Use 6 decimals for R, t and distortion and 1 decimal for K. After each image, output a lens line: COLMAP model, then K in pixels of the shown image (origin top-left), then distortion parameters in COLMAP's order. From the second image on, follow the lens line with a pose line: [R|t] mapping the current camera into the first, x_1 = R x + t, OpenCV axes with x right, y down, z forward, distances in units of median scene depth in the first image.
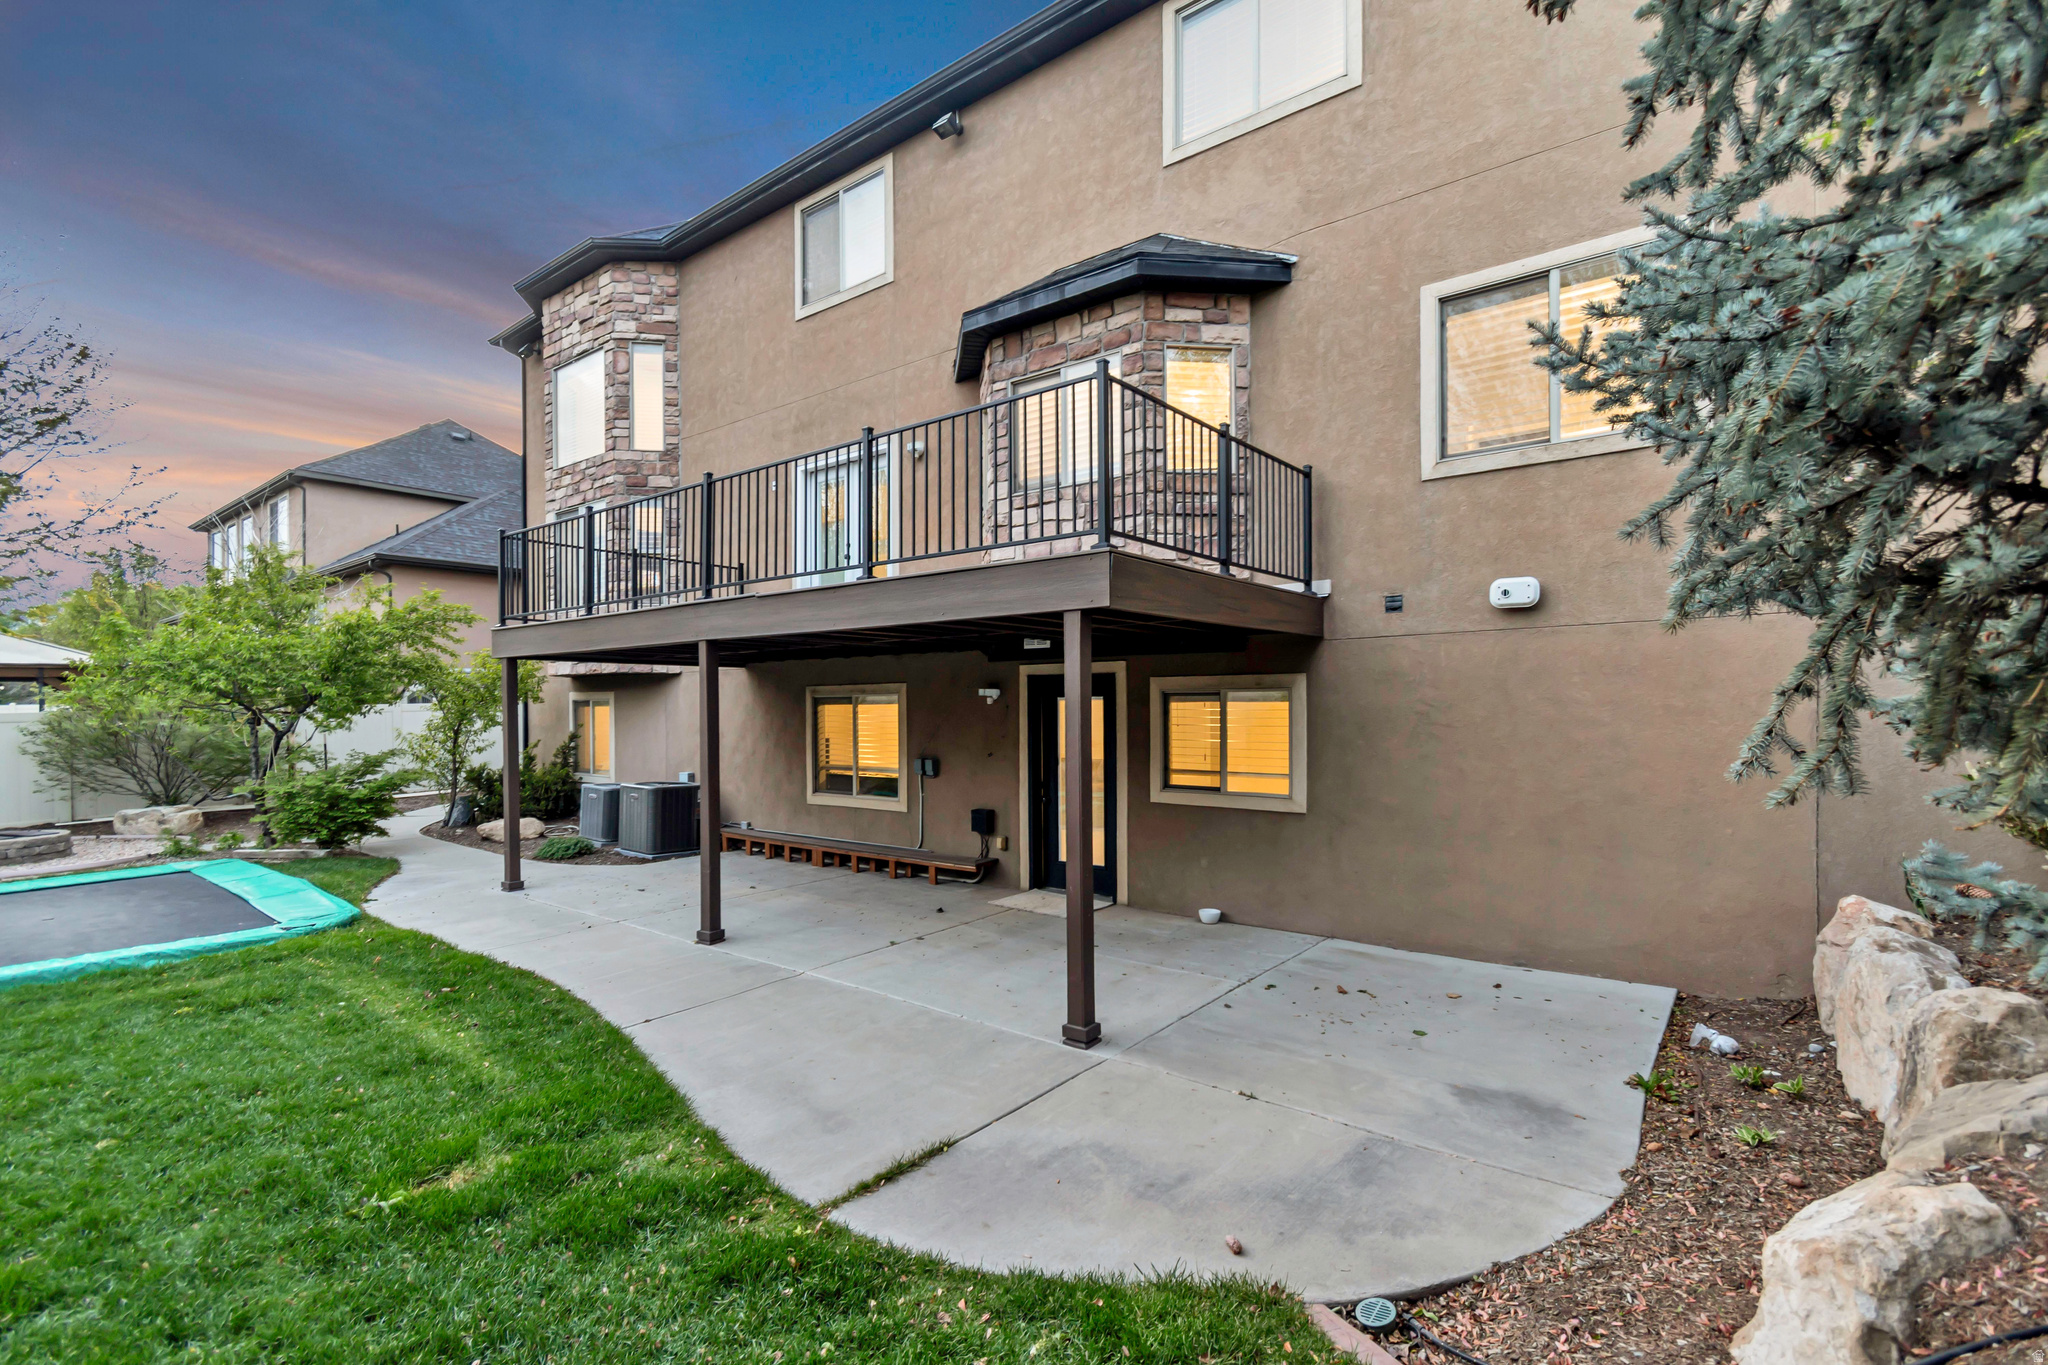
lens RADIAL K [[920.4, 0, 1025.3], [0, 920.4, 689.4], [0, 0, 1]] dist [-0.000145, -0.000057]
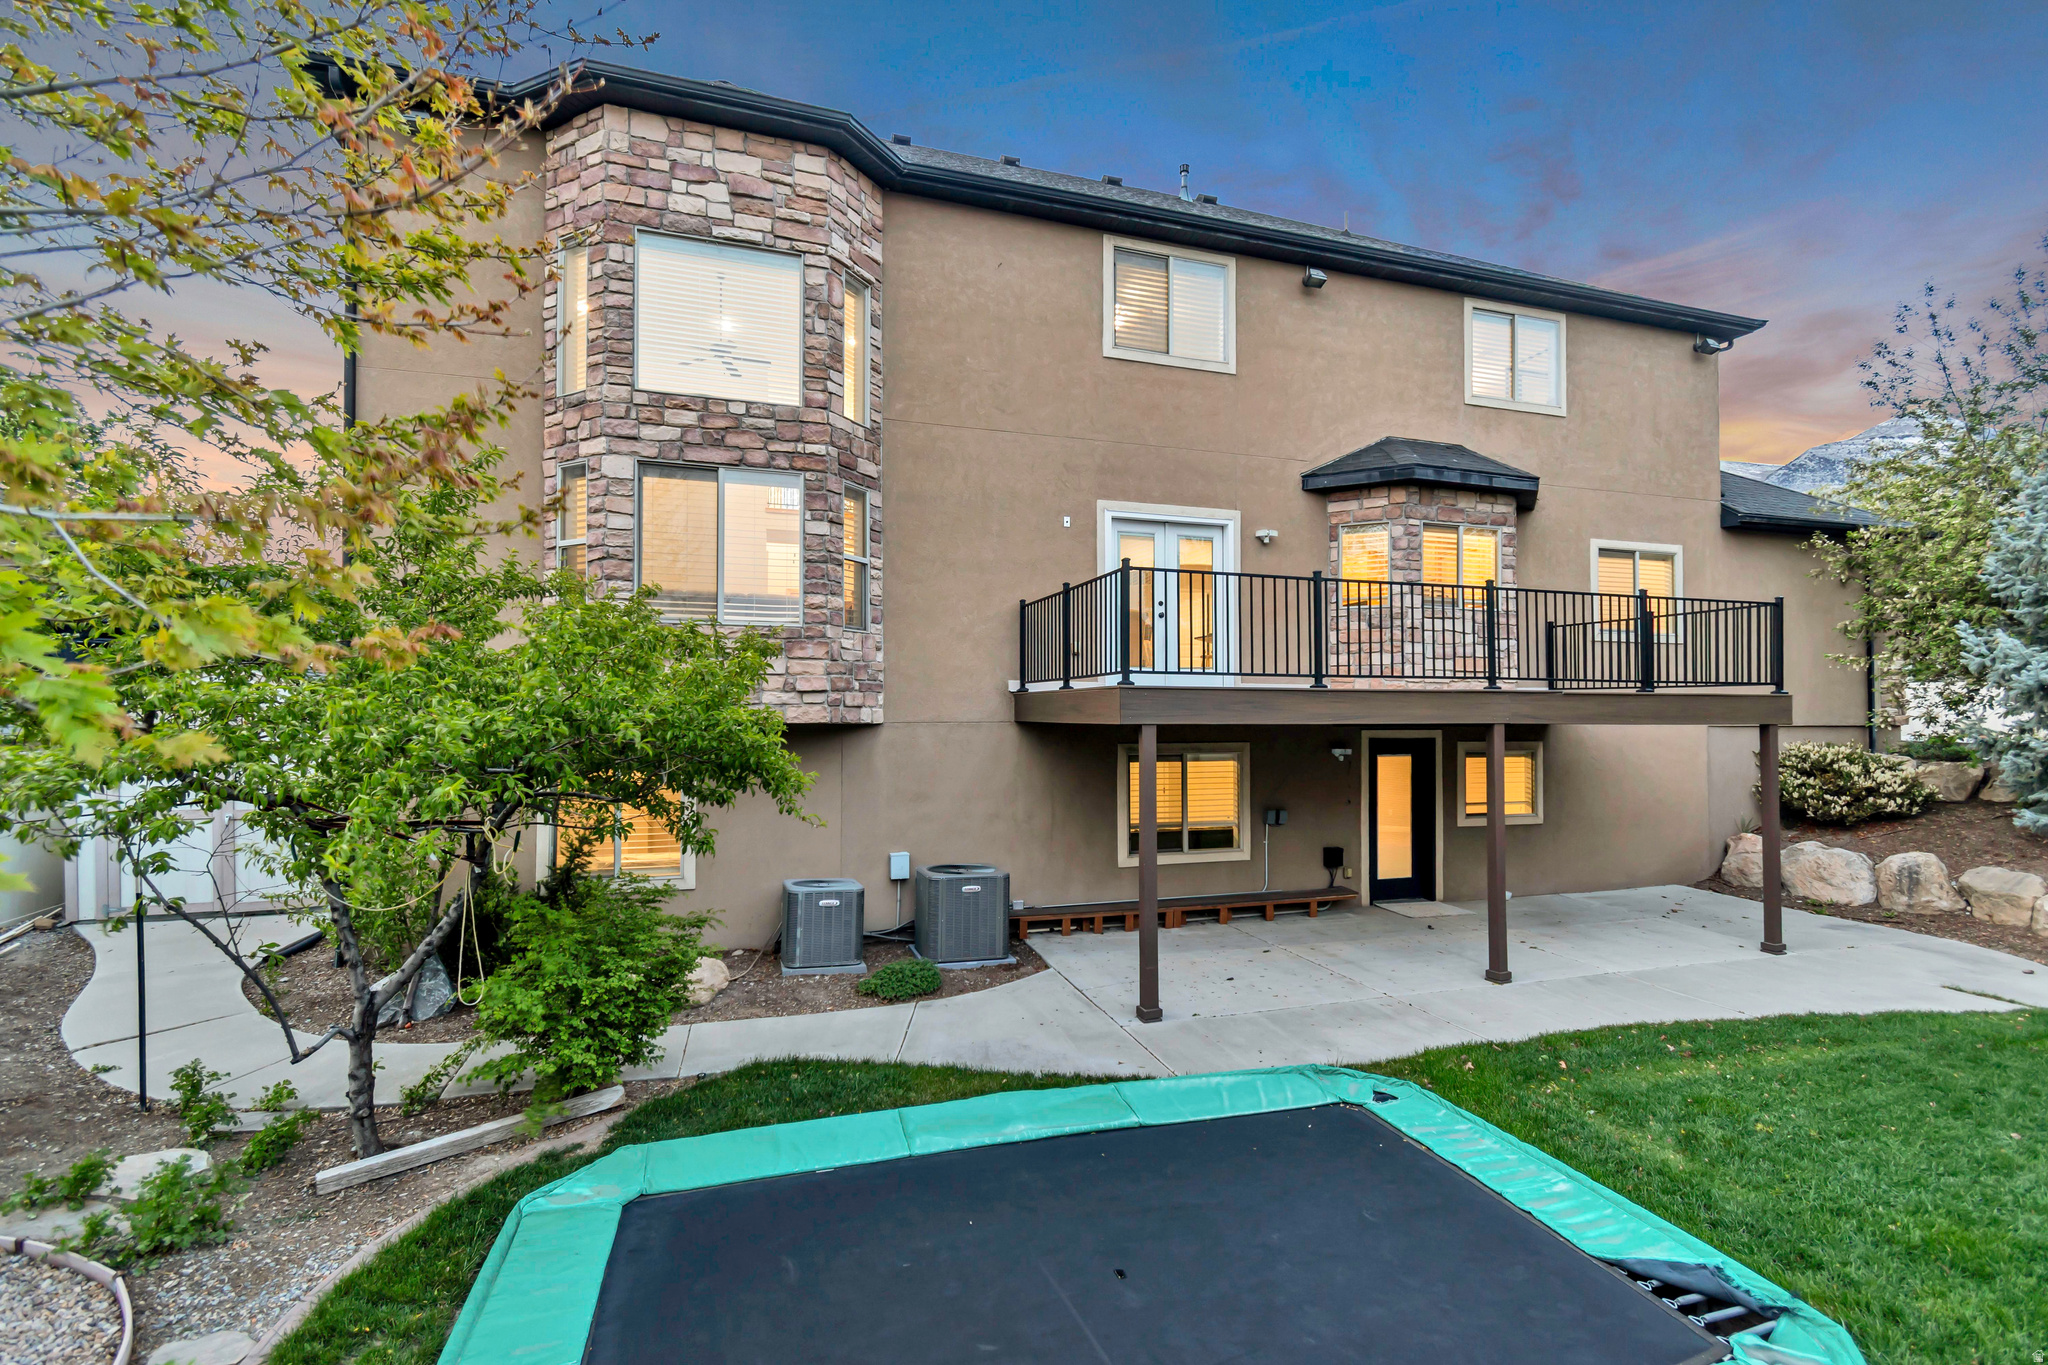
lens RADIAL K [[891.3, 0, 1023.2], [0, 891.3, 688.8], [0, 0, 1]] dist [0.001717, 0.000168]
pose [[0.572085, 0.034340, 0.819475, -1.169205], [-0.021478, 0.999408, -0.026886, -0.036905], [-0.819913, -0.002220, 0.572484, 0.611543]]
